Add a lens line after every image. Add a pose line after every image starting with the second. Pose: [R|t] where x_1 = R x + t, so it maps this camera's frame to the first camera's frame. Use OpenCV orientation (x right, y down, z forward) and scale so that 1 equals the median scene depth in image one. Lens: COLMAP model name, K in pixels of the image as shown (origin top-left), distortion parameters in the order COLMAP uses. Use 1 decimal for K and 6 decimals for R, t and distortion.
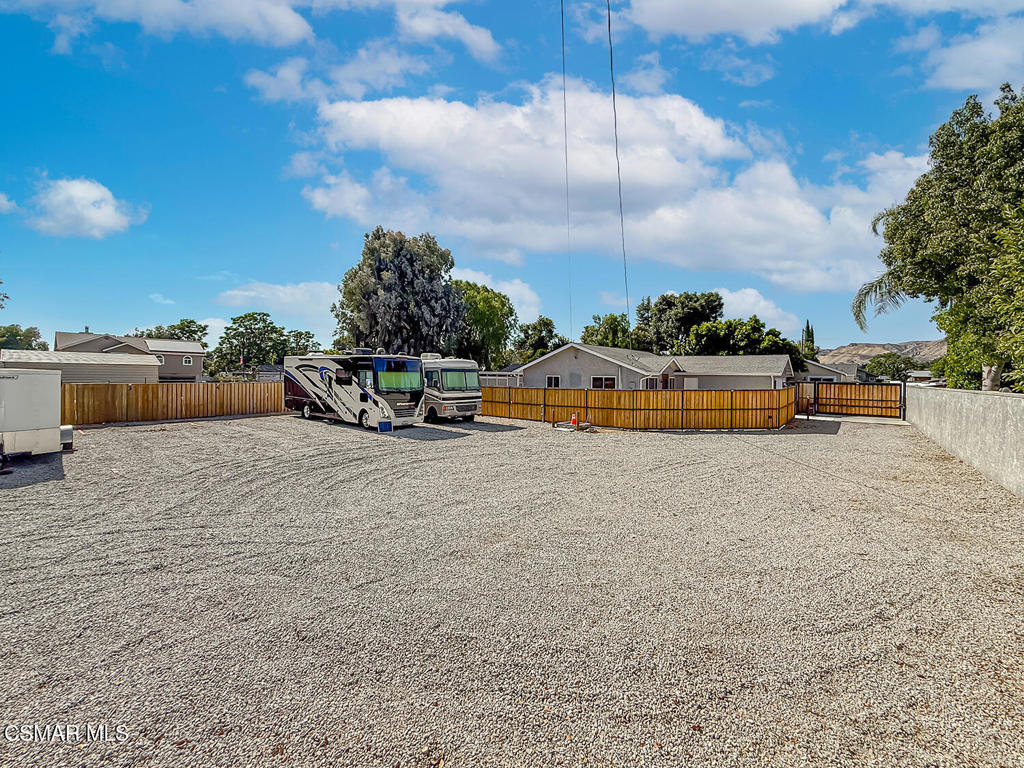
lens RADIAL K [[415.8, 0, 519.7], [0, 415.8, 384.8], [0, 0, 1]] dist [0.004895, -0.000715]
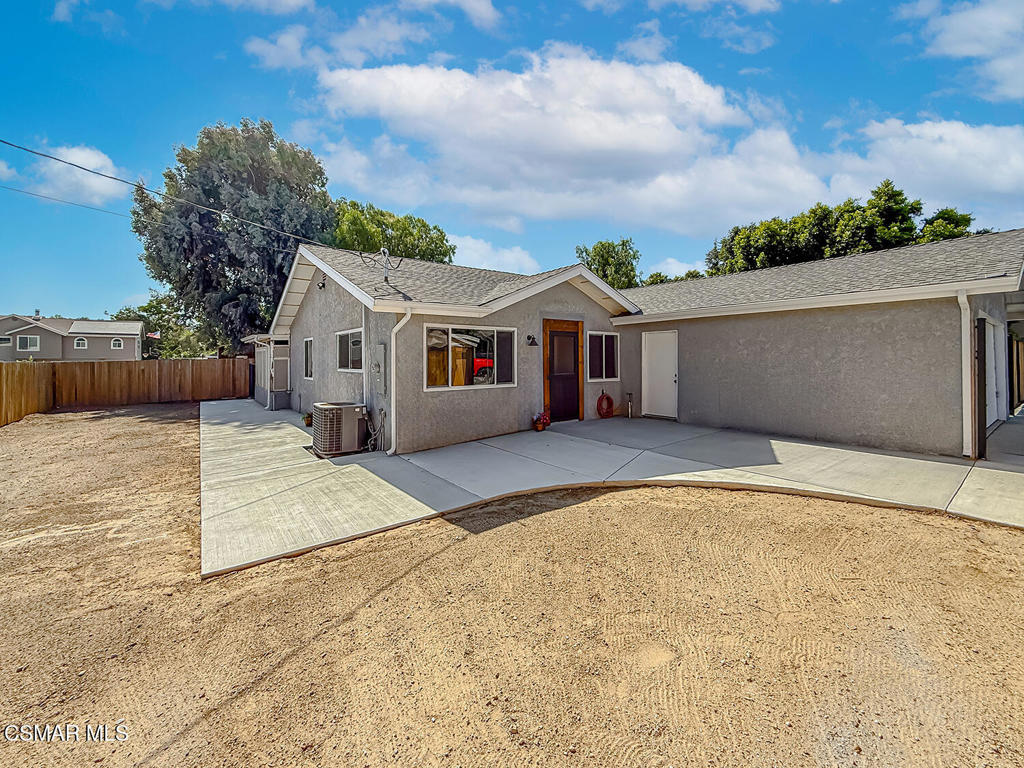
lens RADIAL K [[415.8, 0, 525.1], [0, 415.8, 359.4], [0, 0, 1]] dist [0.004895, -0.000715]
pose [[0.972475, -0.018783, -0.232248, 0.431619], [0.013512, 0.999614, -0.024264, 0.013036], [0.232614, 0.020458, 0.972354, 0.731864]]
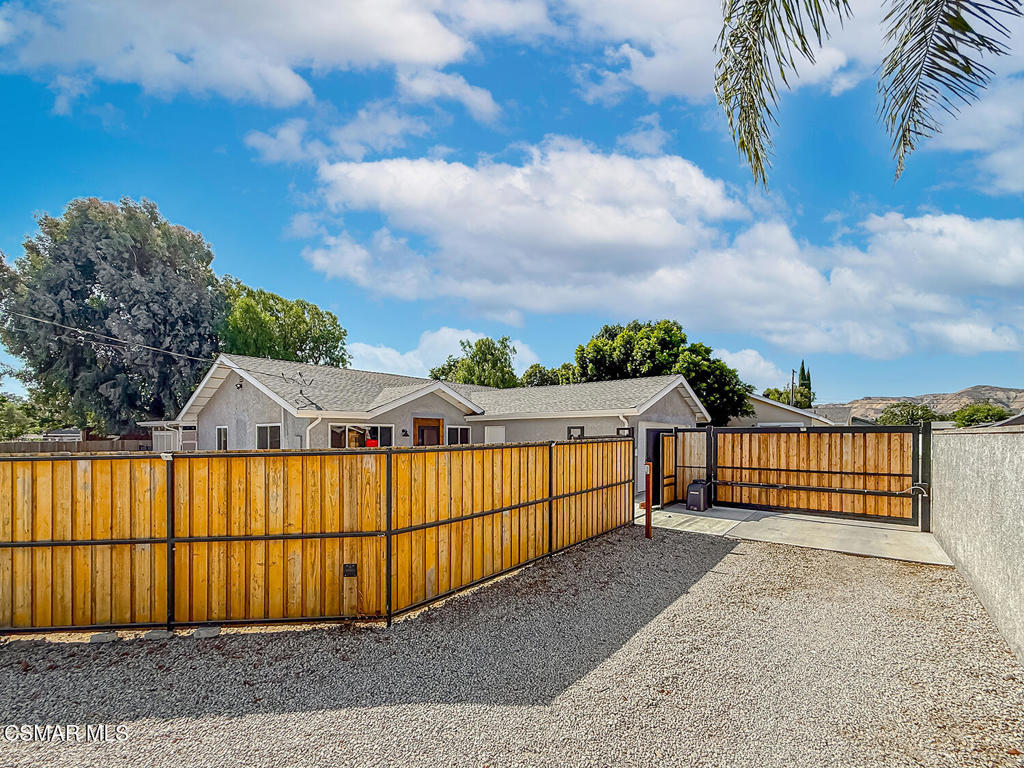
lens RADIAL K [[426.9, 0, 522.3], [0, 426.9, 440.8], [0, 0, 1]] dist [-0.014499, -0.000048]
pose [[0.999797, -0.016266, -0.011877, 0.504837], [0.016134, 0.999808, -0.011122, 0.007304], [0.012055, 0.010928, 0.999868, 0.551482]]
